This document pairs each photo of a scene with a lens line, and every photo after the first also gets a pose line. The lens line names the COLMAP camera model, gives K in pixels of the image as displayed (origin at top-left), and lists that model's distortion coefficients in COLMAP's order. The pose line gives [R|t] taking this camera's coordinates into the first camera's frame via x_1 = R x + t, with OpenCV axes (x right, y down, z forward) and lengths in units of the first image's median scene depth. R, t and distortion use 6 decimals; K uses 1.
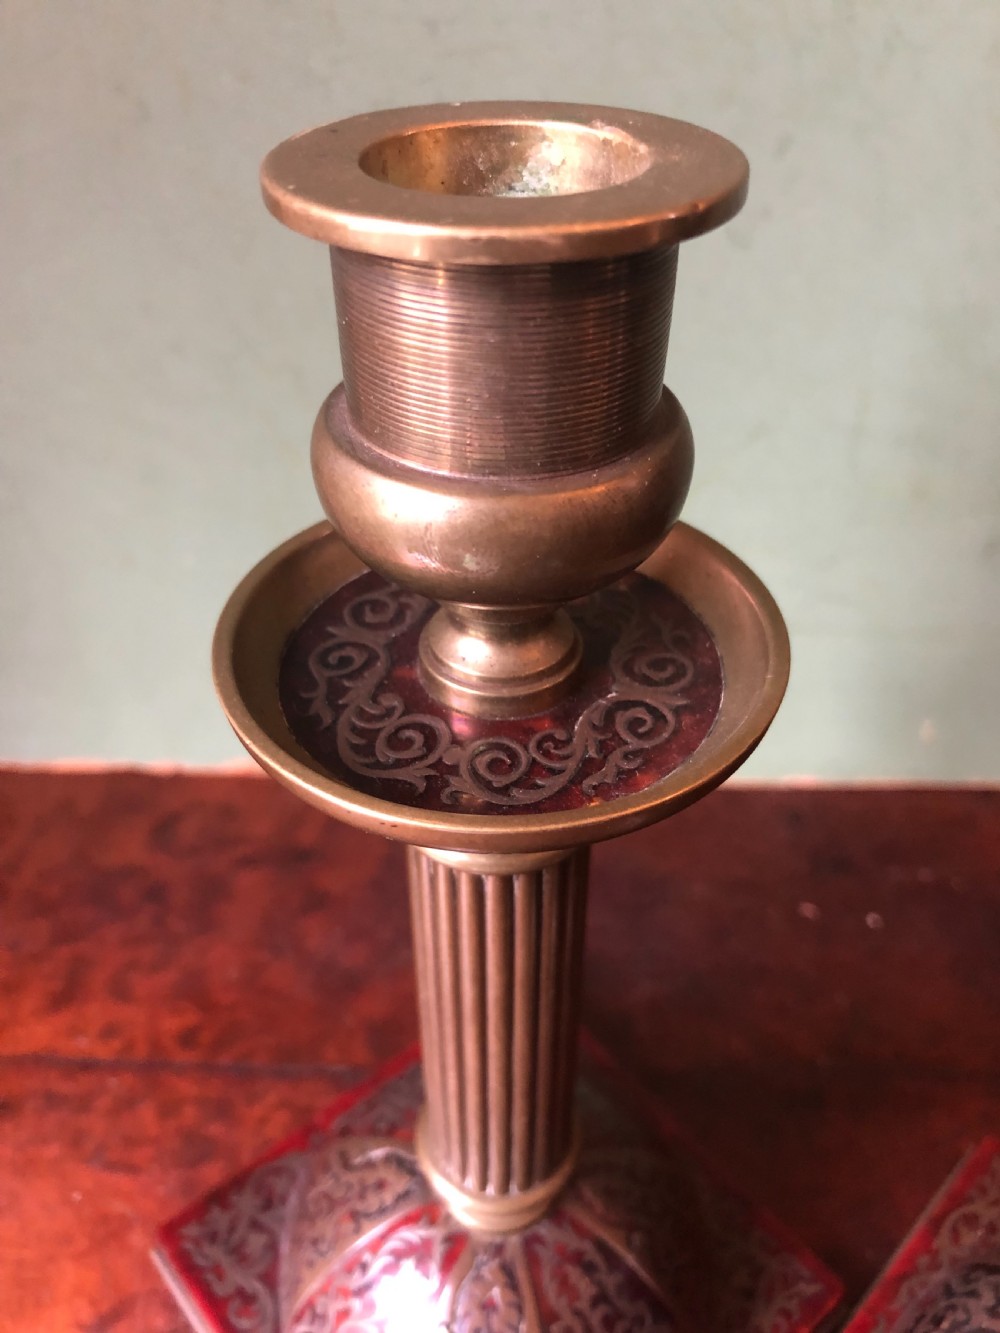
lens RADIAL K [[1150.1, 0, 500.0], [0, 1150.1, 666.5], [0, 0, 1]] dist [0.008438, 0.006809]
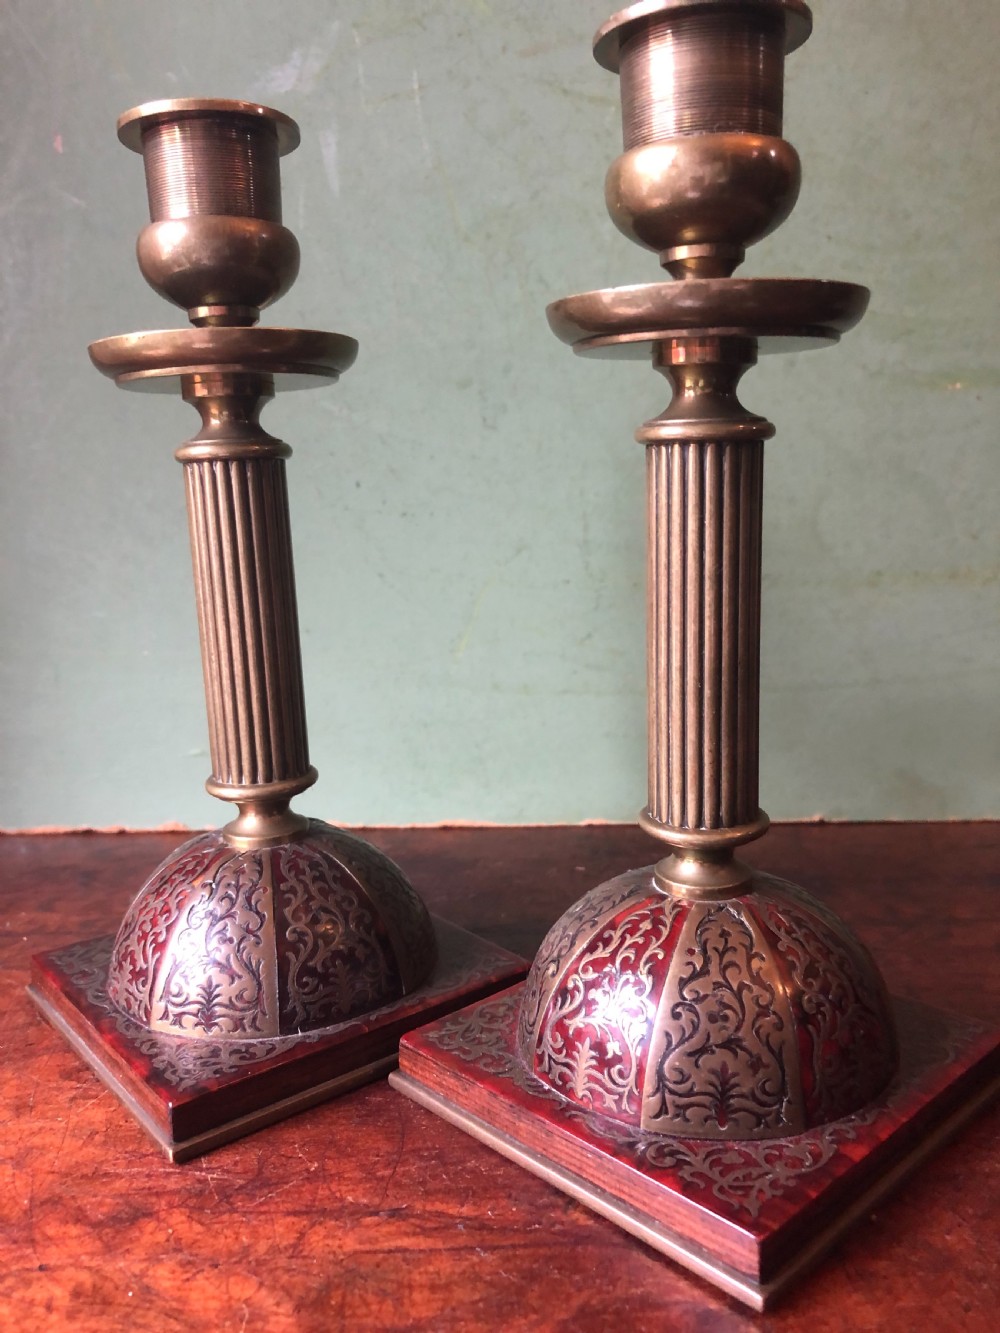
lens RADIAL K [[1113.2, 0, 508.5], [0, 1113.2, 667.2], [0, 0, 1]] dist [-0.000666, -0.014467]
pose [[0.998832, -0.037011, -0.031066, 0.331031], [0.017307, 0.874281, -0.485112, 0.876392], [0.045115, 0.484007, 0.873900, -0.295060]]
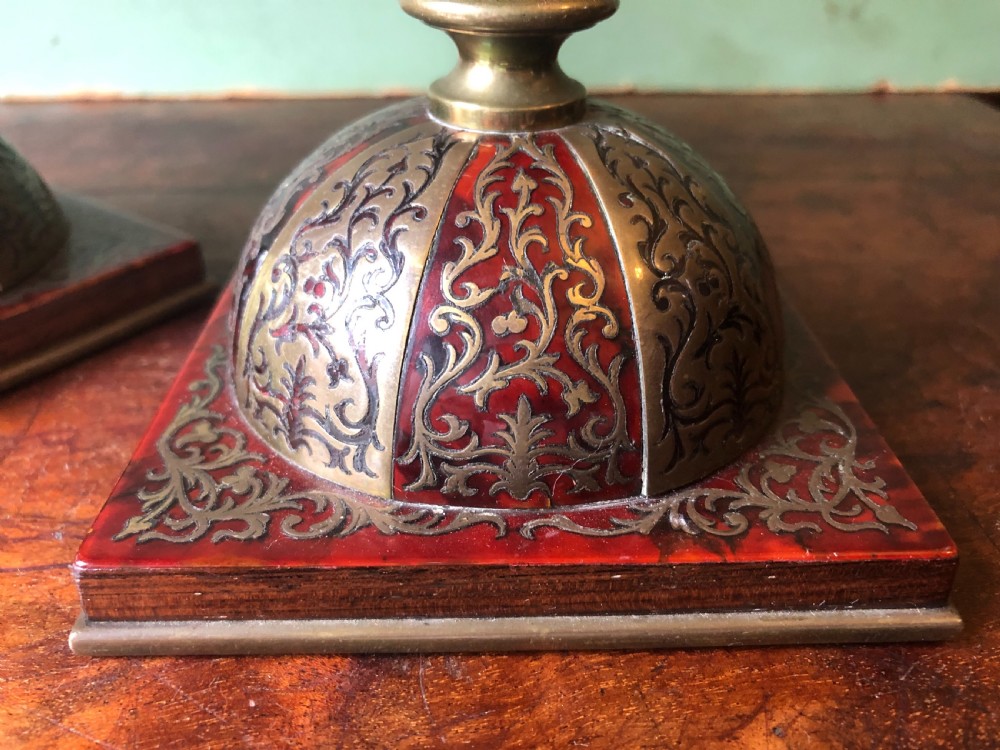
lens RADIAL K [[860.0, 0, 500.0], [0, 860.0, 375.0], [0, 0, 1]] dist [0.104450, -0.506290]
pose [[0.688426, -0.390397, 0.611277, 0.093377], [0.466335, 0.883738, 0.039216, 0.649344], [-0.555519, 0.258063, 0.790444, 0.413507]]
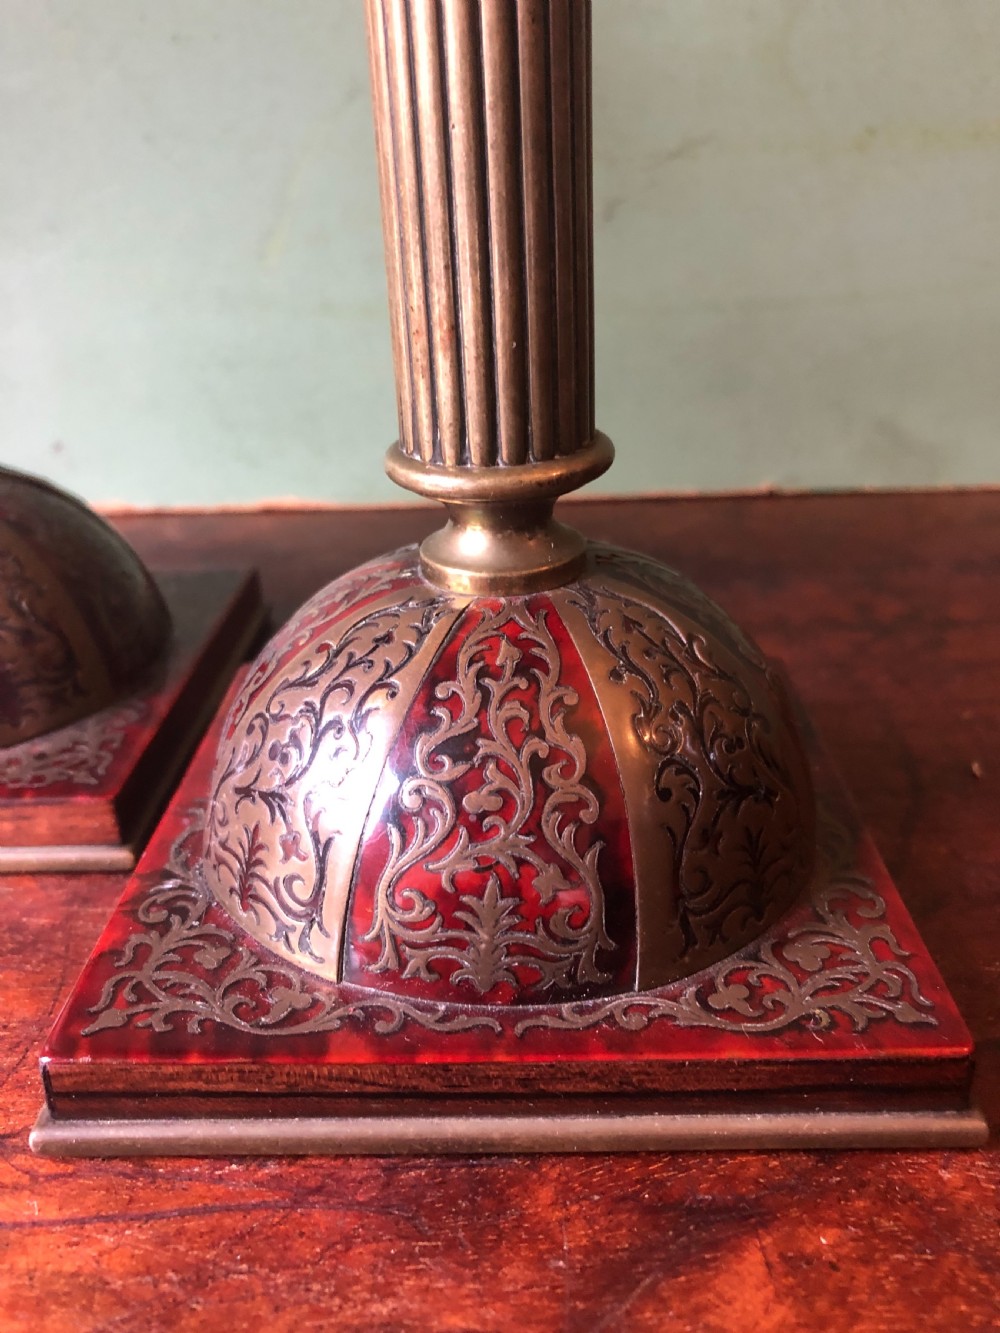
lens RADIAL K [[1141.1, 0, 500.0], [0, 1141.1, 666.5], [0, 0, 1]] dist [-0.007791, -0.012400]
pose [[0.998904, -0.046278, -0.006994, 0.451527], [0.043295, 0.970404, -0.237573, 0.735669], [0.017782, 0.237010, 0.971345, 0.165267]]
